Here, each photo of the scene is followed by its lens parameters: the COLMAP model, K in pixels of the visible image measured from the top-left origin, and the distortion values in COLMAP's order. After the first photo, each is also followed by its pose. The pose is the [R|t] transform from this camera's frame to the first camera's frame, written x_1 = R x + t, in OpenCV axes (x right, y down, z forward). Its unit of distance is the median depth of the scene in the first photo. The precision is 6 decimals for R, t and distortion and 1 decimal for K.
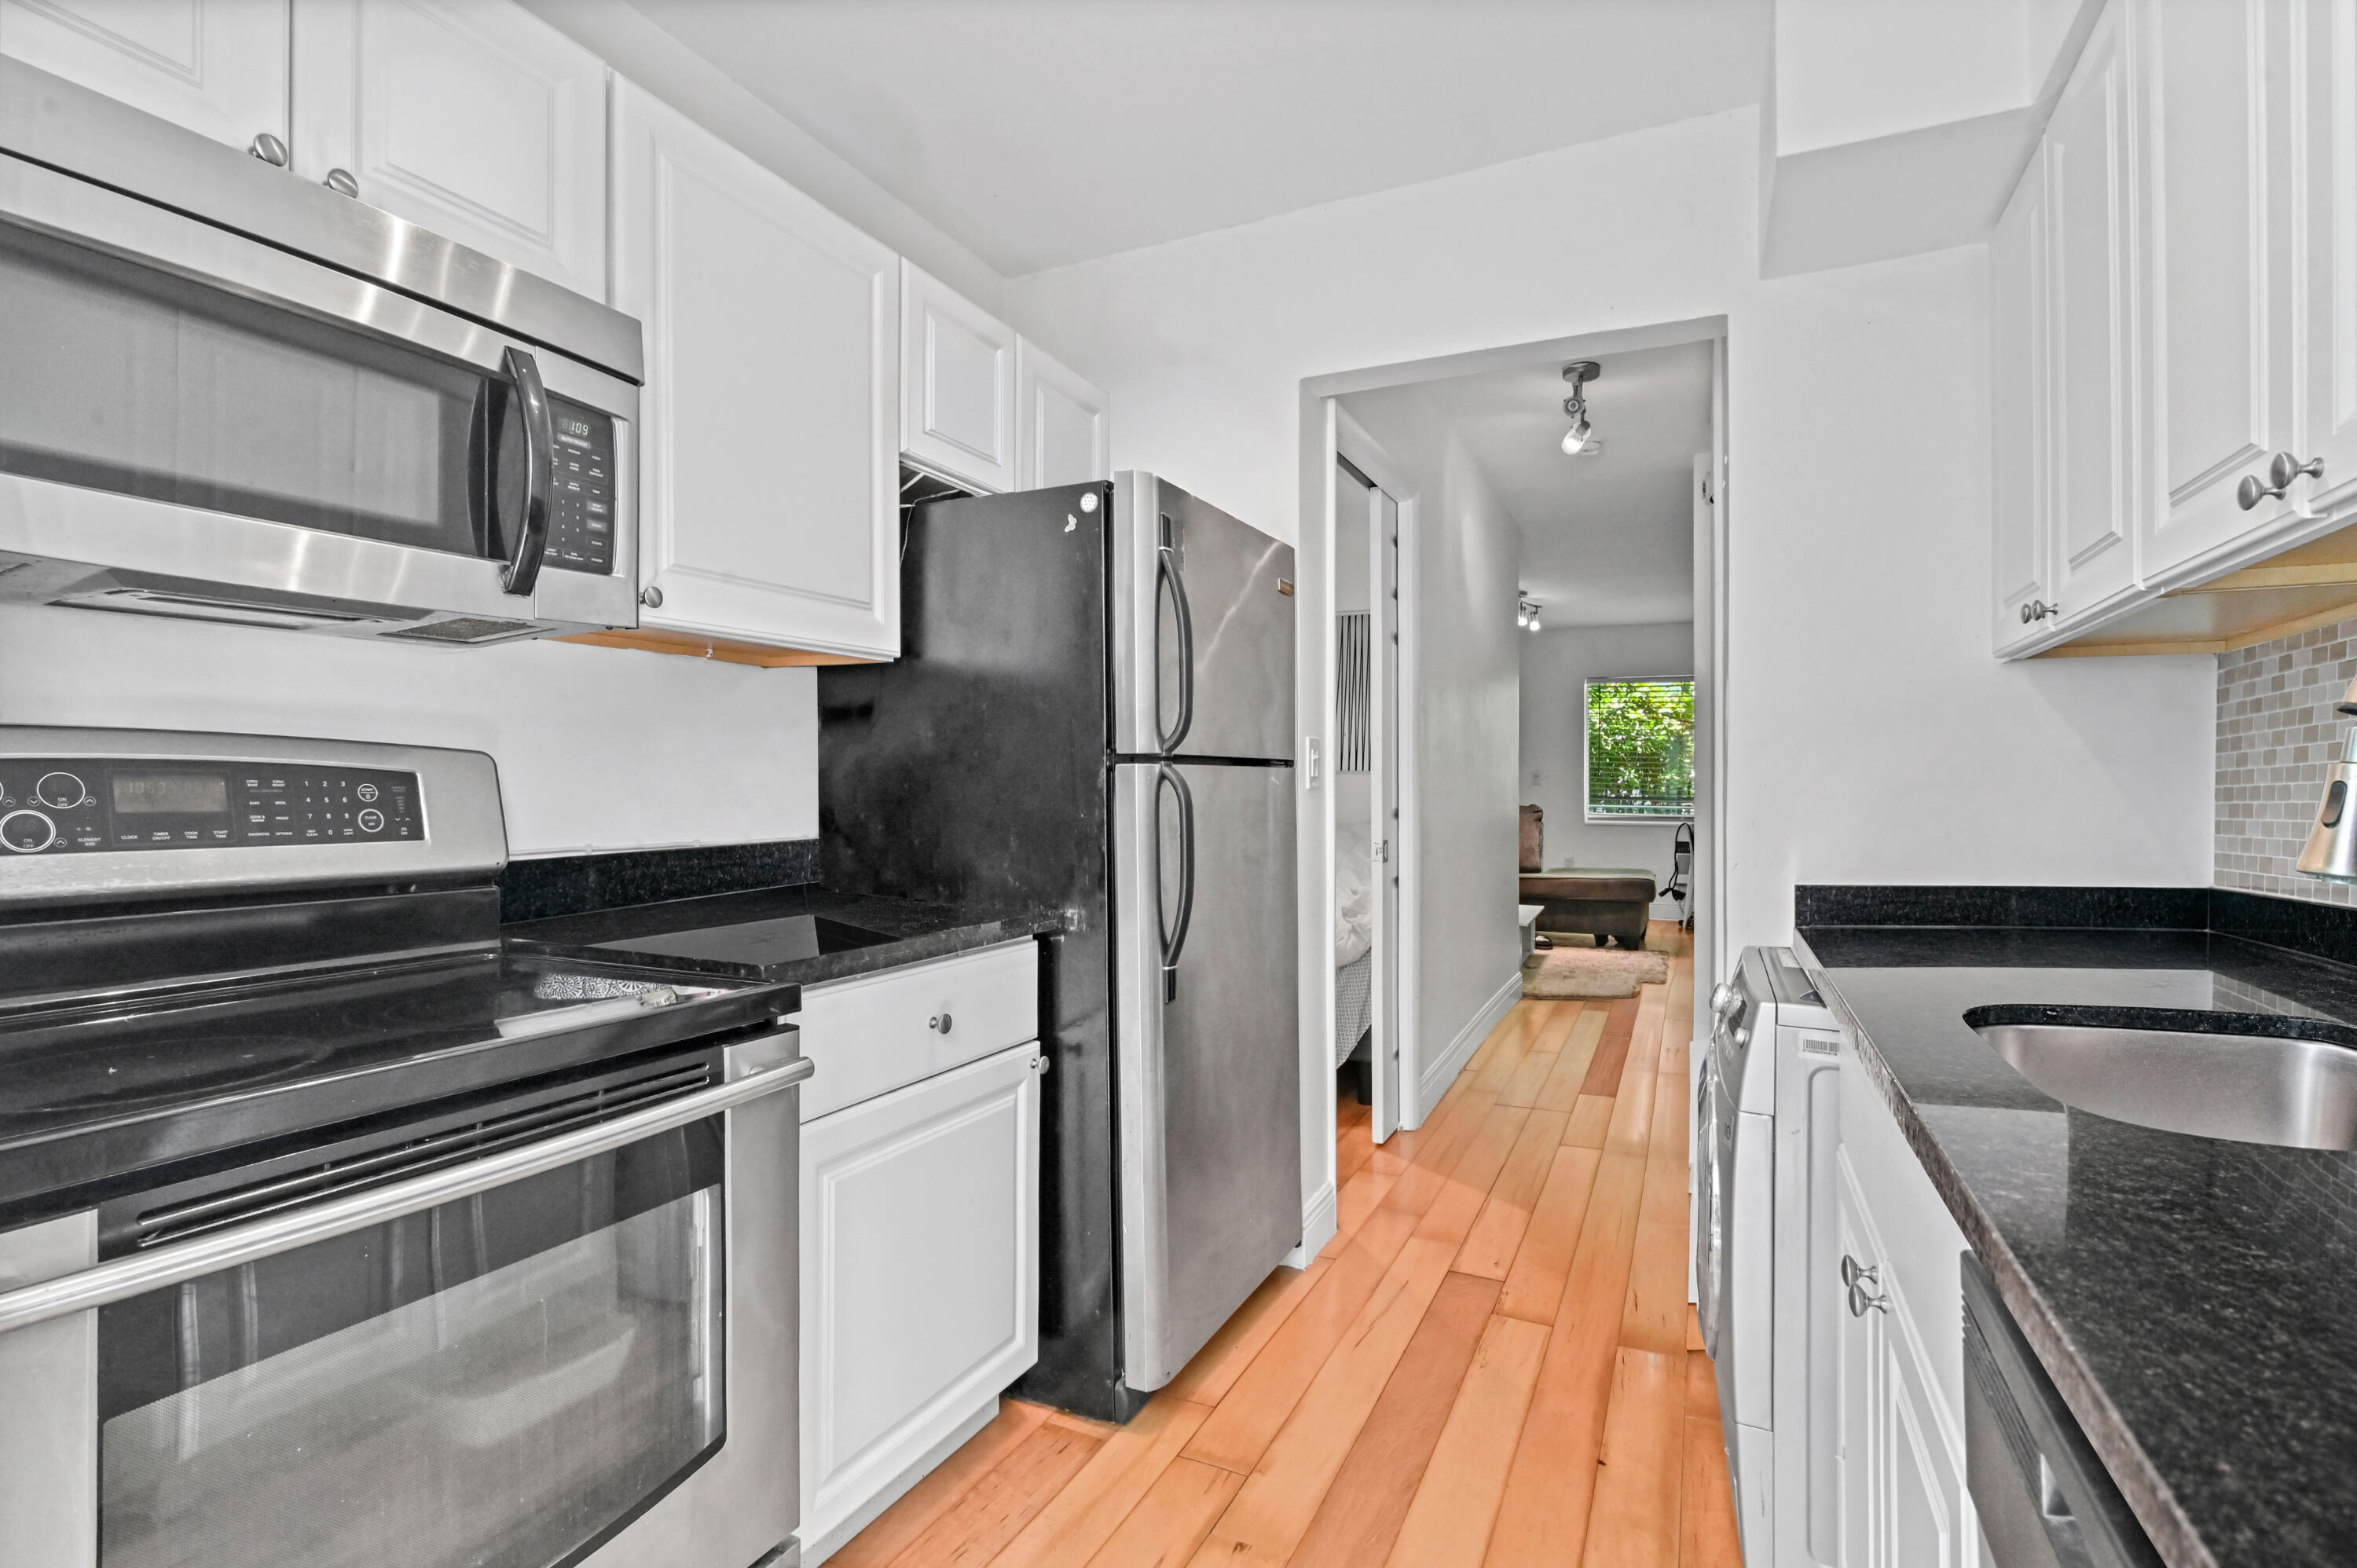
lens RADIAL K [[1092.9, 0, 1171.9], [0, 1092.9, 777.1], [0, 0, 1]] dist [-0.018875, -0.000410]
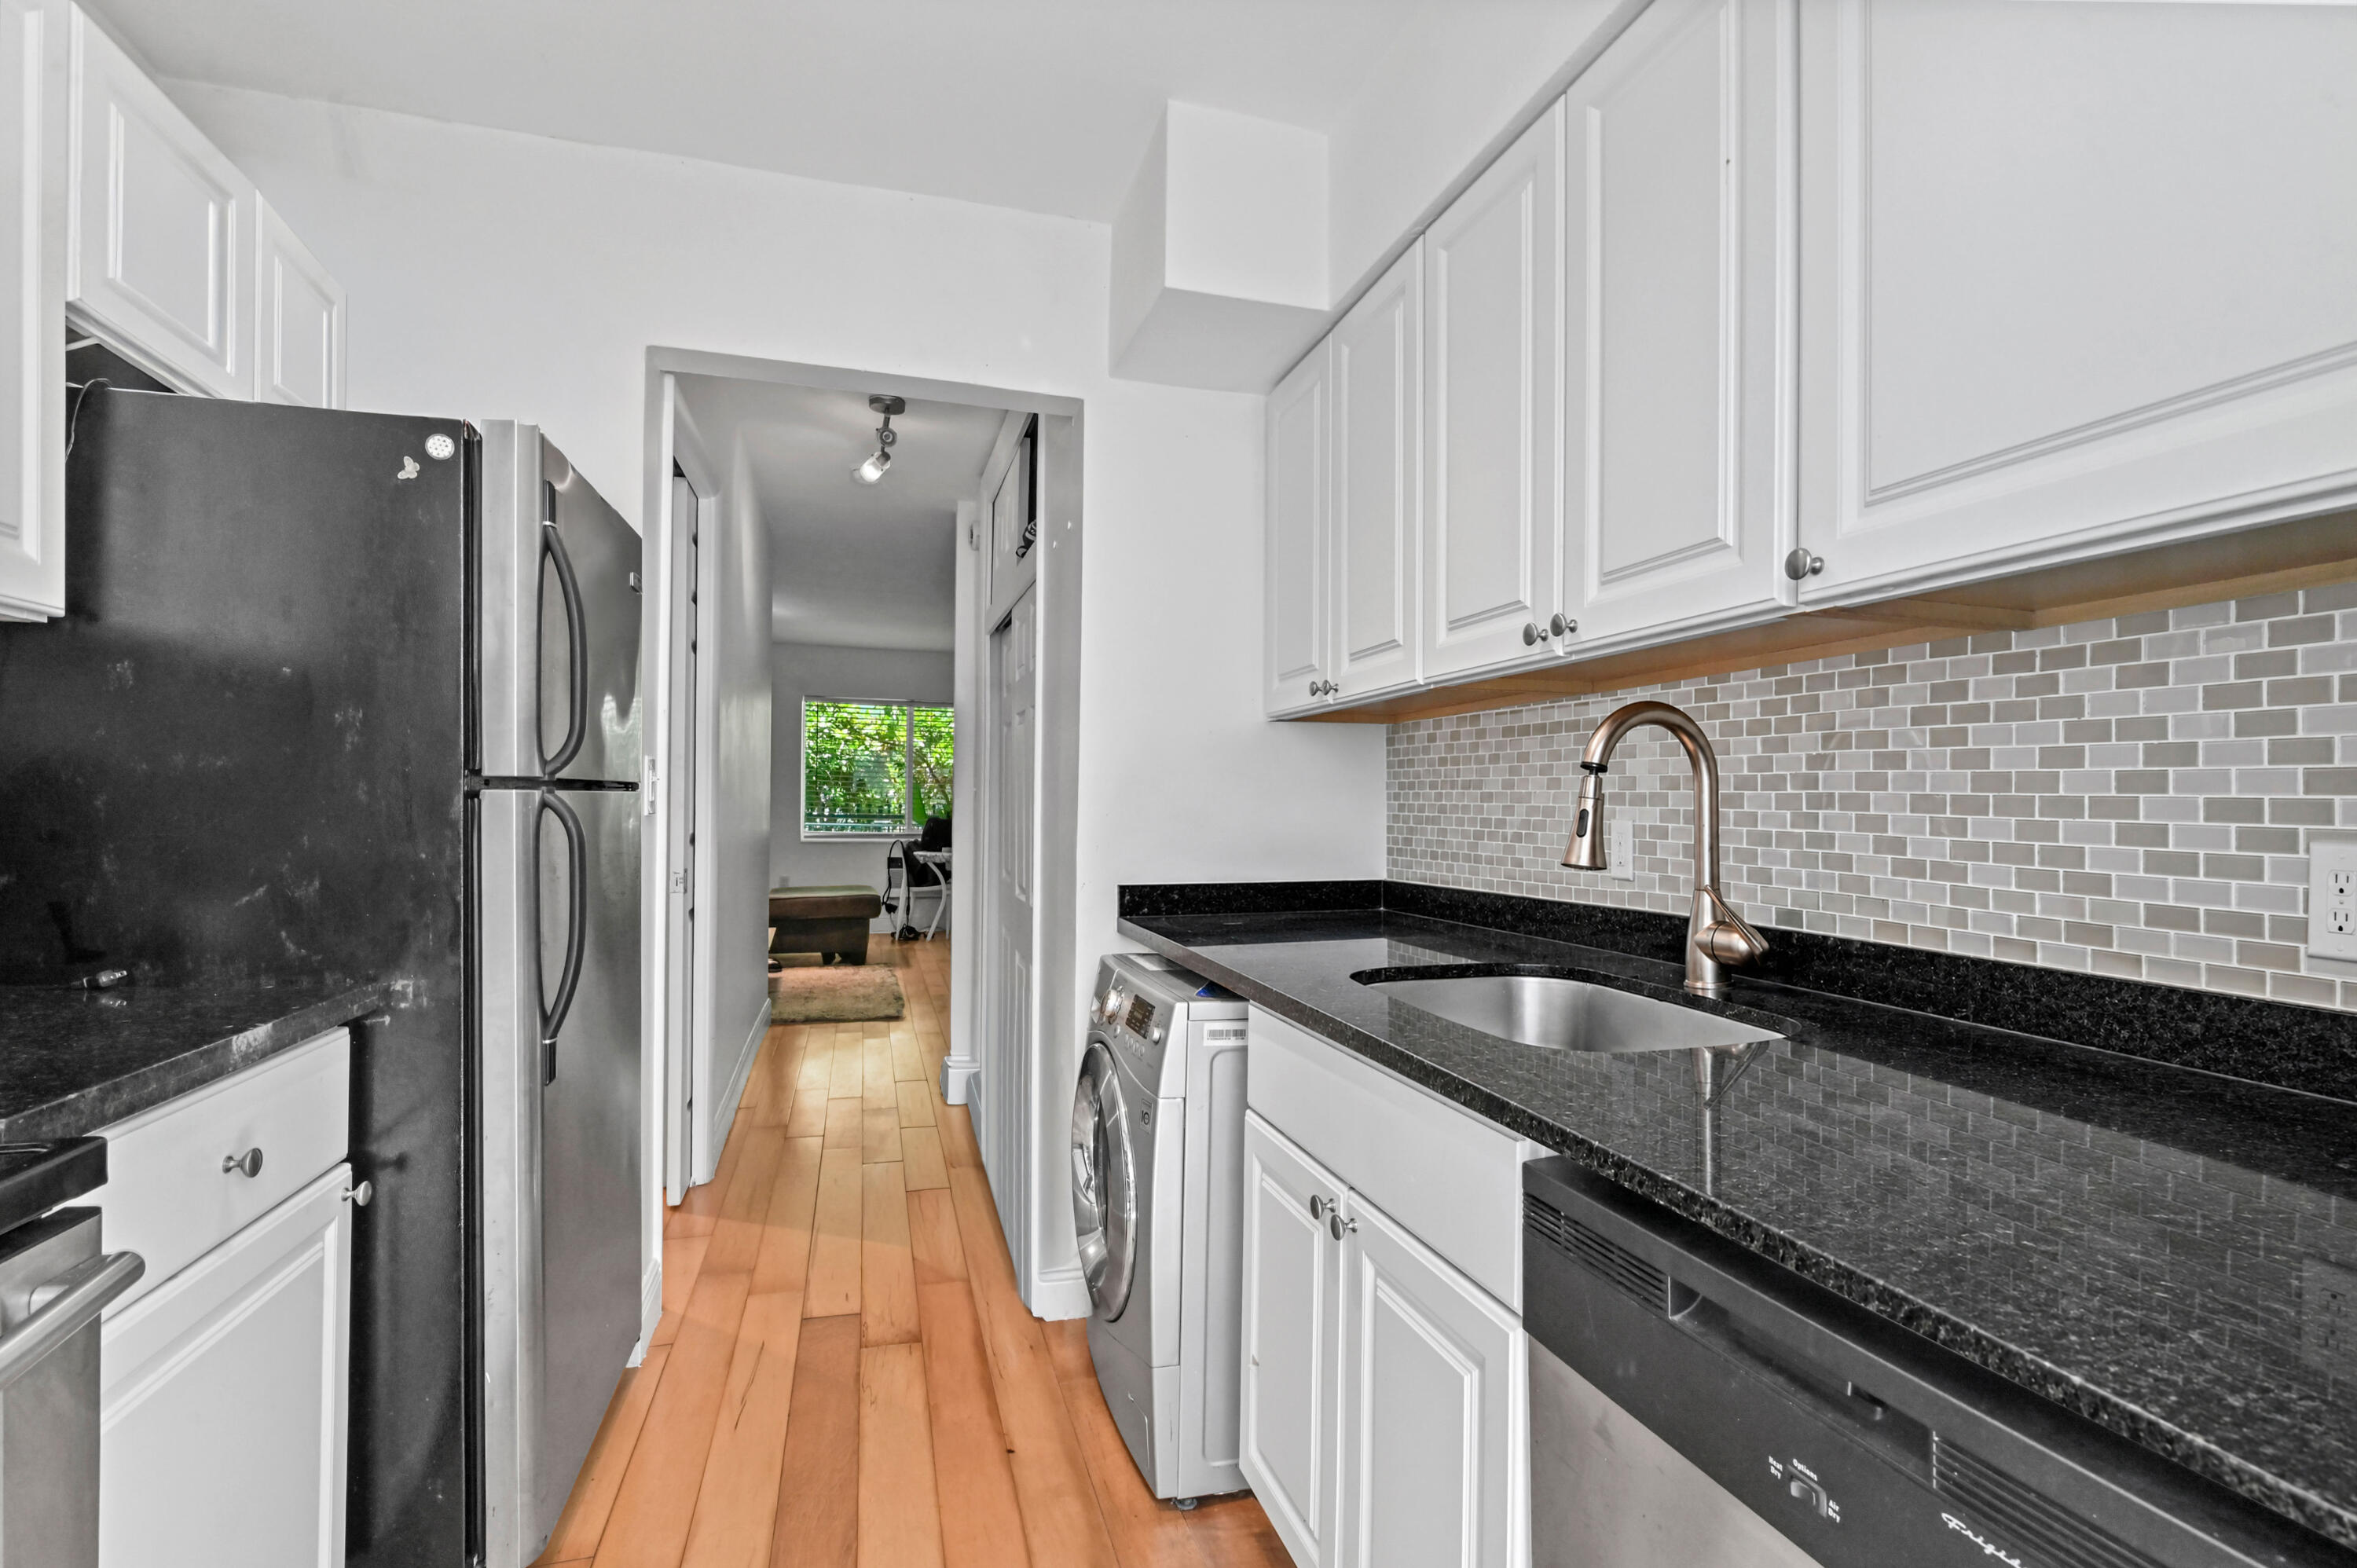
lens RADIAL K [[1111.9, 0, 1174.7], [0, 1111.9, 792.7], [0, 0, 1]] dist [-0.013563, 0.000282]
pose [[0.744718, 0.013623, 0.667240, -0.199334], [-0.014236, 0.999888, -0.004525, -0.012165], [-0.667227, -0.006129, 0.744829, 0.074525]]
